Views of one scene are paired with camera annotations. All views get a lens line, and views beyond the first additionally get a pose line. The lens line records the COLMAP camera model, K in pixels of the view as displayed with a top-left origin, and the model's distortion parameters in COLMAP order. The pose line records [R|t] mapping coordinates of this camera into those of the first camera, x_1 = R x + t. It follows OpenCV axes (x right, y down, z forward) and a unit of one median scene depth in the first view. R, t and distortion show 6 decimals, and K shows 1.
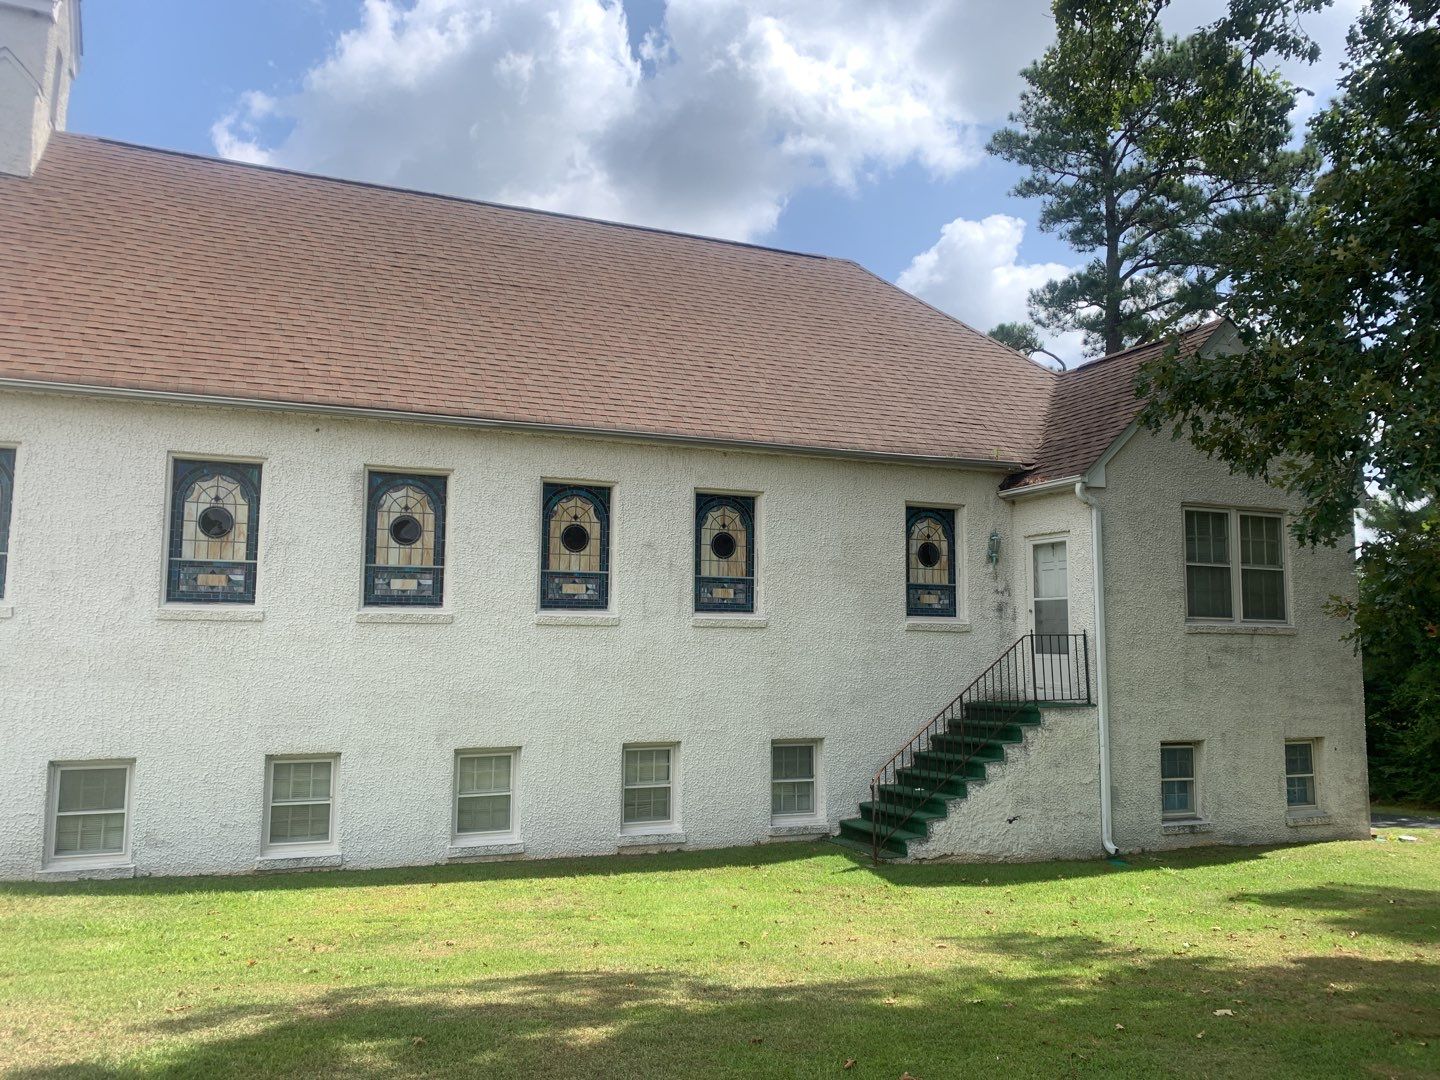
lens RADIAL K [[1096.9, 0, 695.9], [0, 1096.9, 537.9], [0, 0, 1]] dist [0.020641, -0.009355]
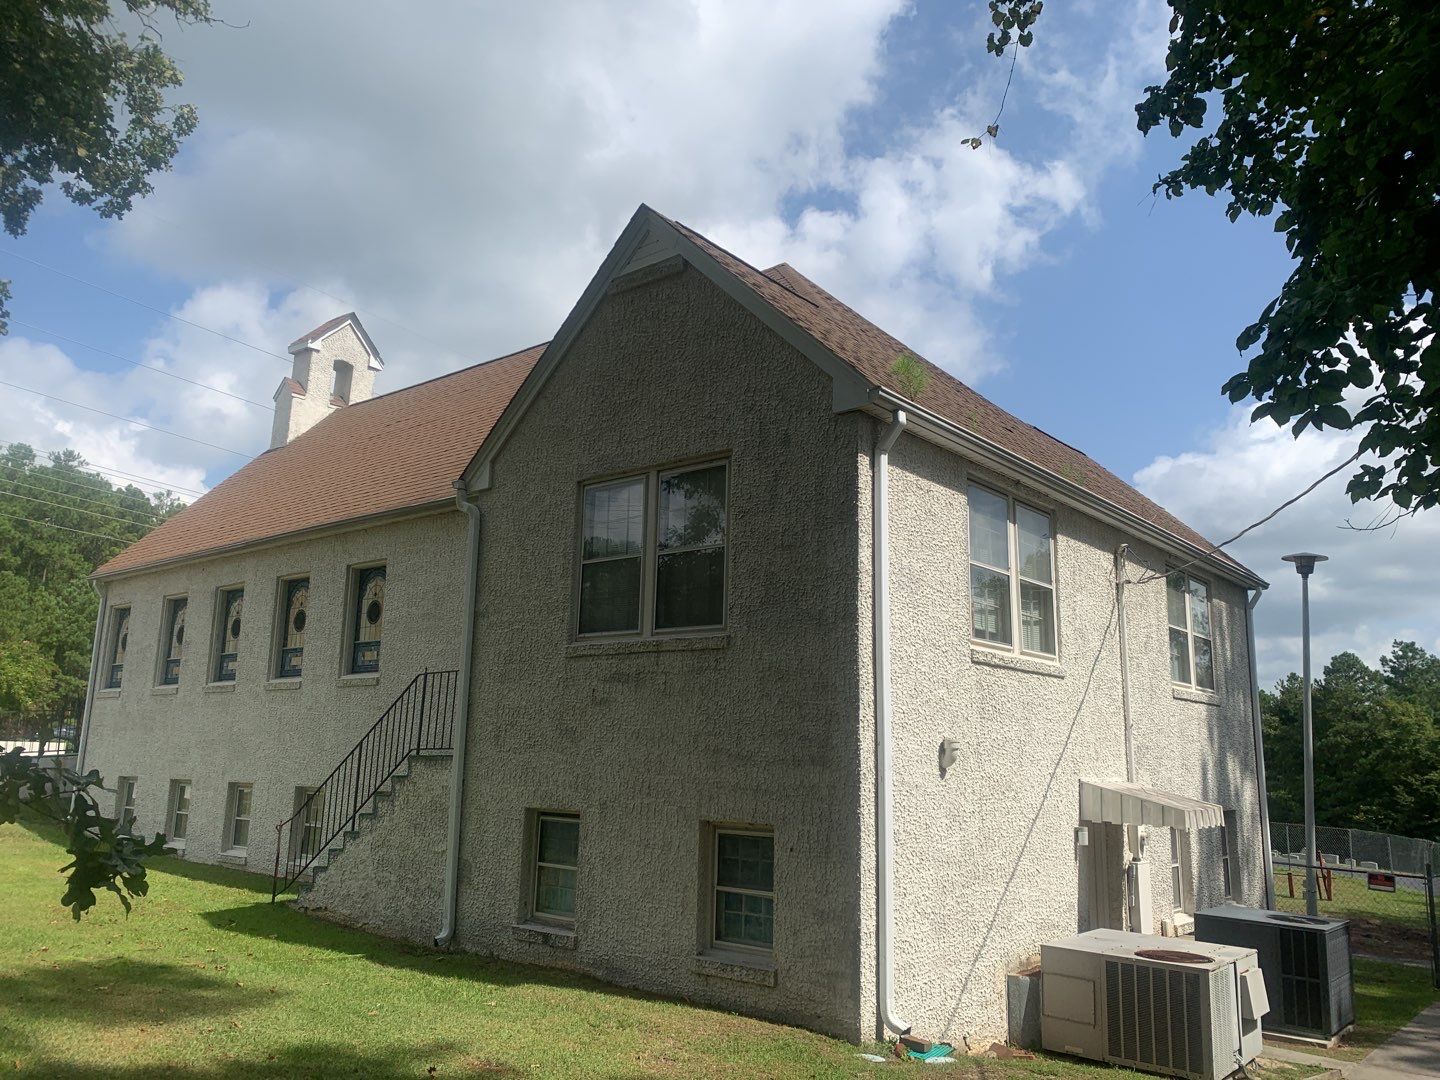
lens RADIAL K [[1096.9, 0, 695.9], [0, 1096.9, 537.9], [0, 0, 1]] dist [0.020641, -0.009355]
pose [[0.443393, -0.174081, -0.879260, 1.137343], [0.079283, 0.984731, -0.154982, 0.128702], [0.892814, -0.000993, 0.450425, 0.763670]]
